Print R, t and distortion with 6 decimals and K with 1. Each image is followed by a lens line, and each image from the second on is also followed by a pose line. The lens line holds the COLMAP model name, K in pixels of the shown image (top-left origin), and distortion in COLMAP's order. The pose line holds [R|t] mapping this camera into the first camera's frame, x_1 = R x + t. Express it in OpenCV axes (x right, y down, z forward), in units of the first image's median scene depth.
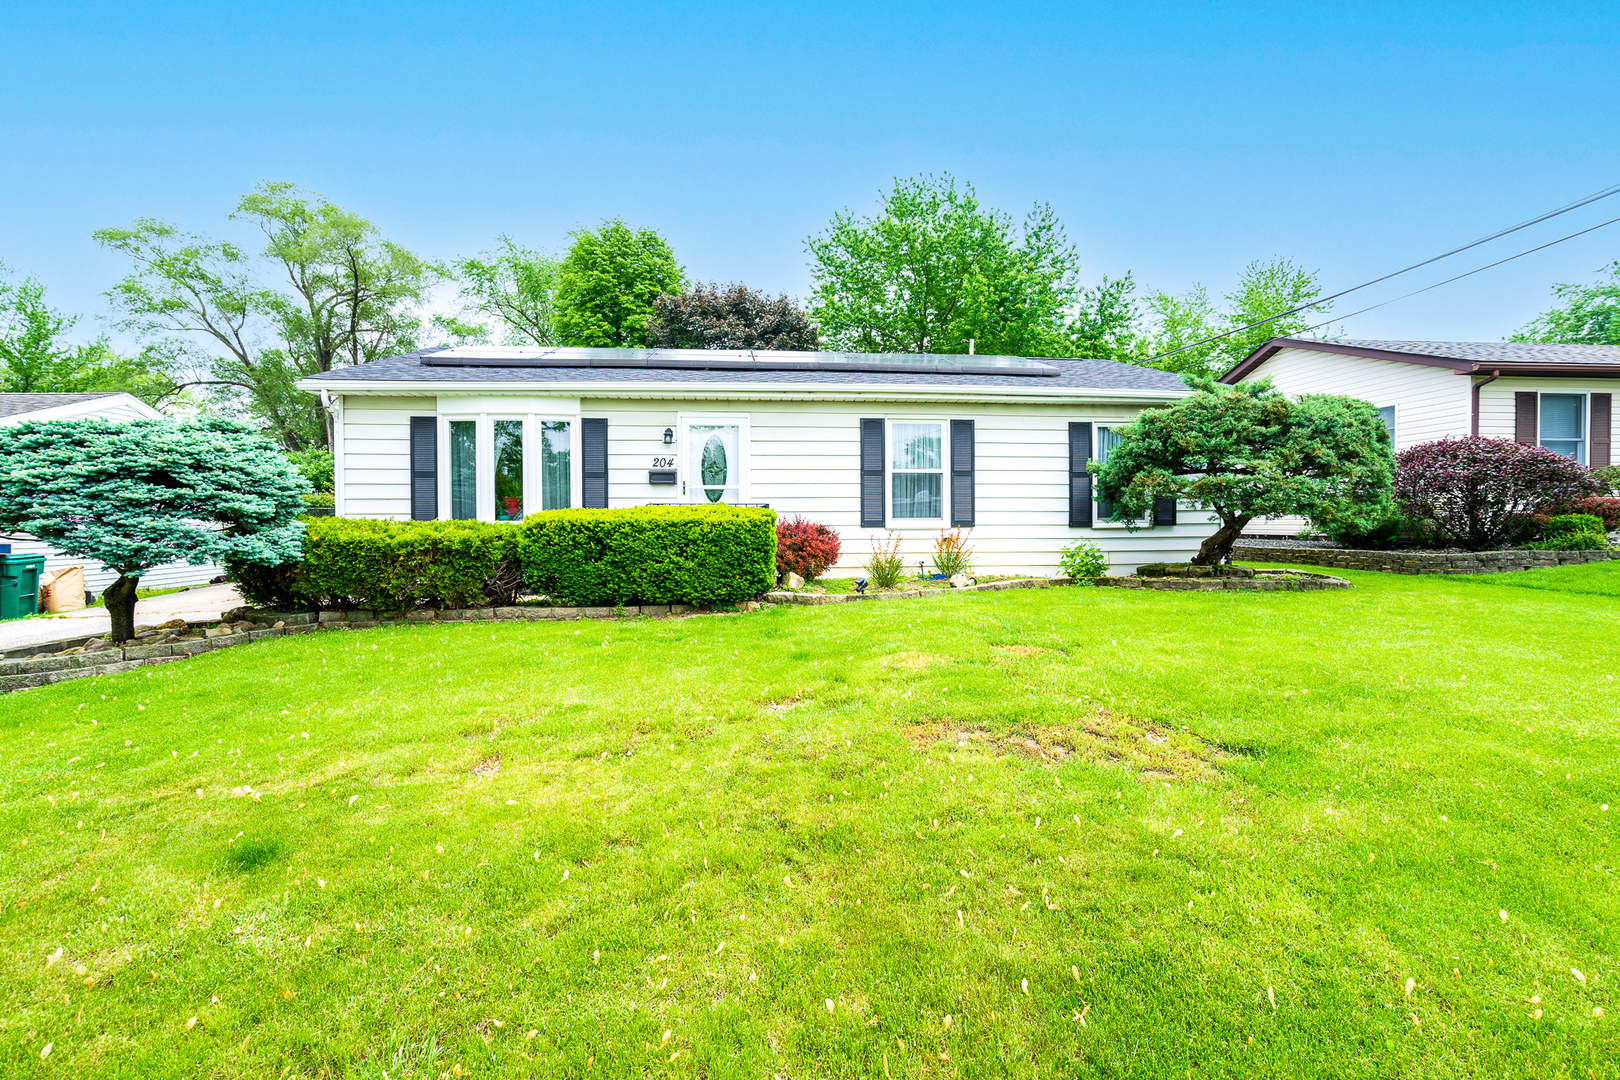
lens RADIAL K [[730.2, 0, 815.1], [0, 730.2, 533.3], [0, 0, 1]] dist [-0.000511, 0.000612]
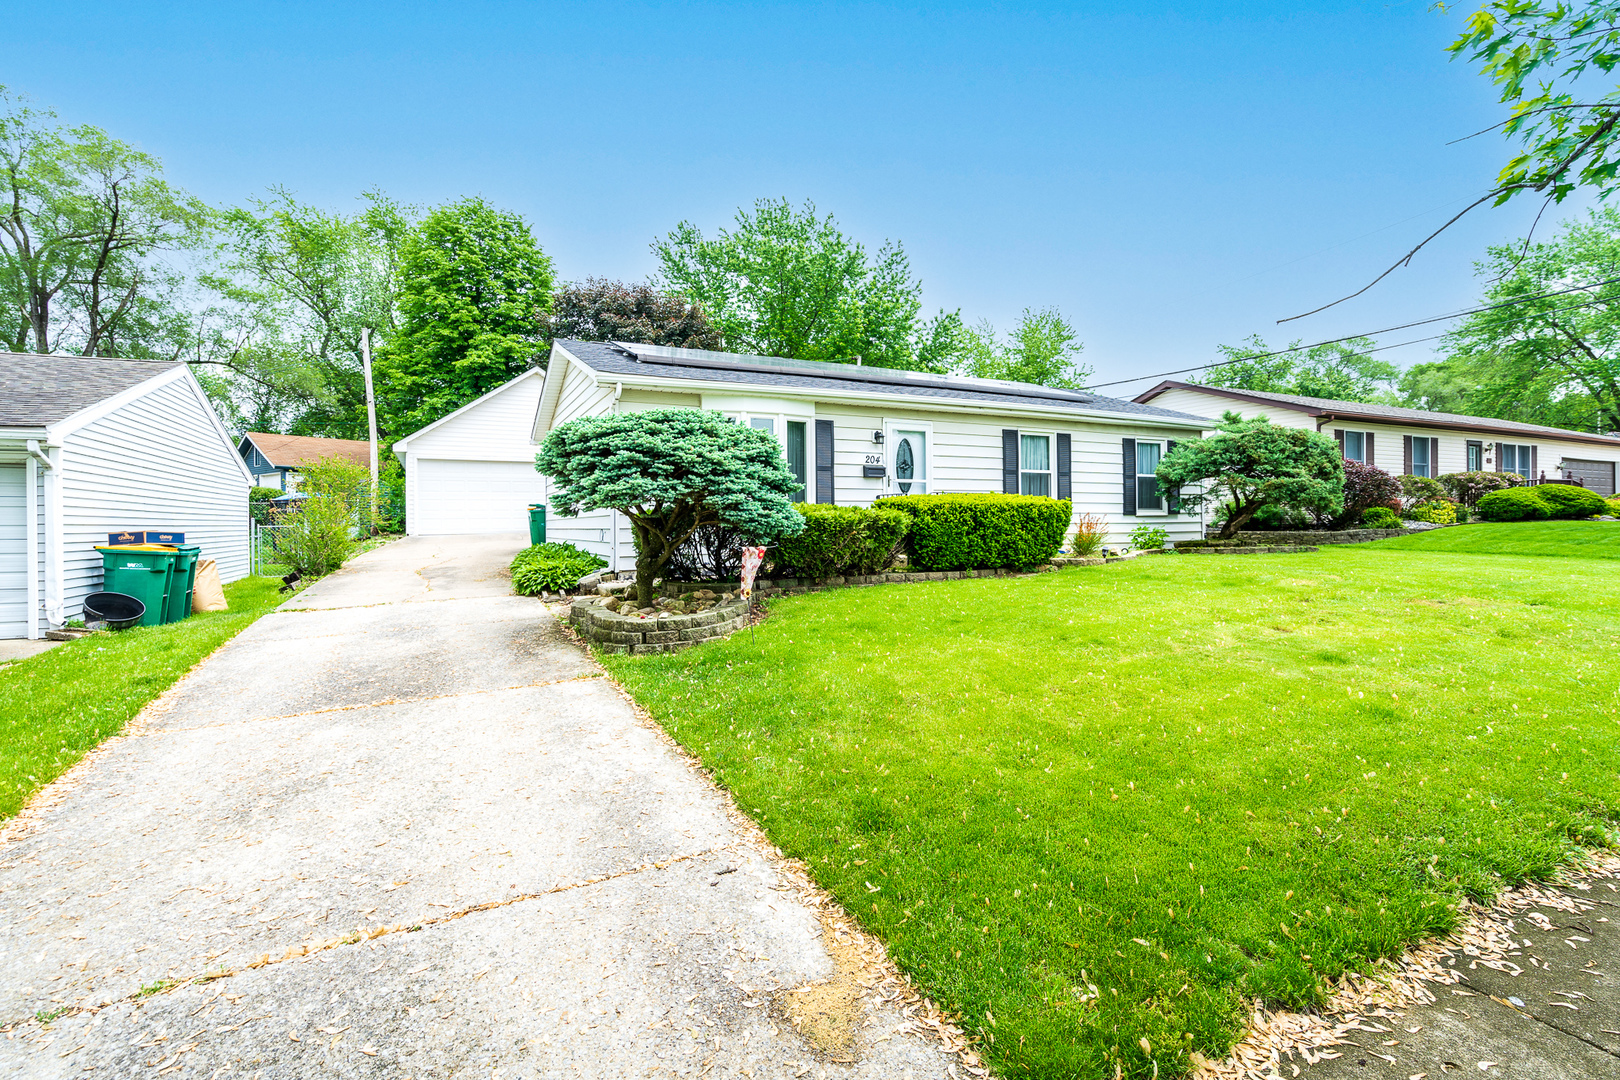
lens RADIAL K [[730.2, 0, 807.7], [0, 730.2, 535.1], [0, 0, 1]] dist [-0.000511, 0.000612]
pose [[0.939838, -0.007463, 0.341539, -0.707653], [0.007483, 0.999971, 0.001261, 0.024317], [-0.341539, 0.001371, 0.939867, -0.088055]]
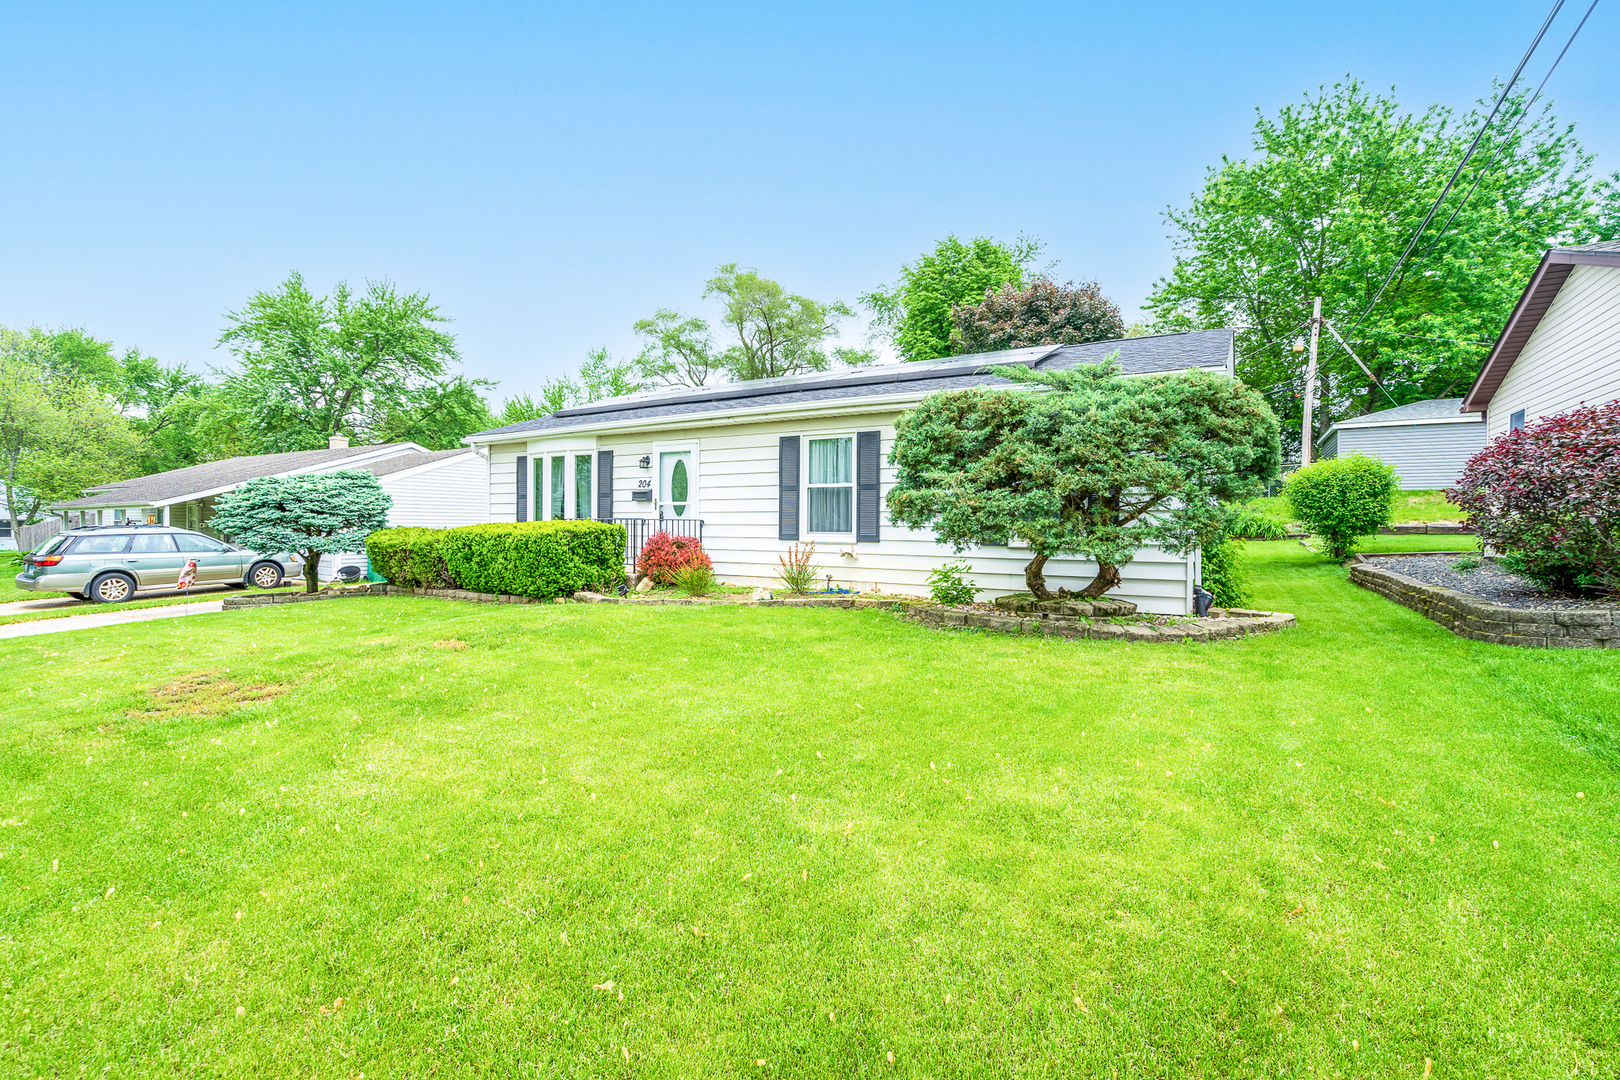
lens RADIAL K [[730.2, 0, 812.4], [0, 730.2, 531.4], [0, 0, 1]] dist [-0.000511, 0.000612]
pose [[0.795863, 0.016103, -0.605263, 0.750831], [-0.019120, 0.999816, 0.001459, -0.023285], [0.605175, 0.010411, 0.796025, 0.190110]]
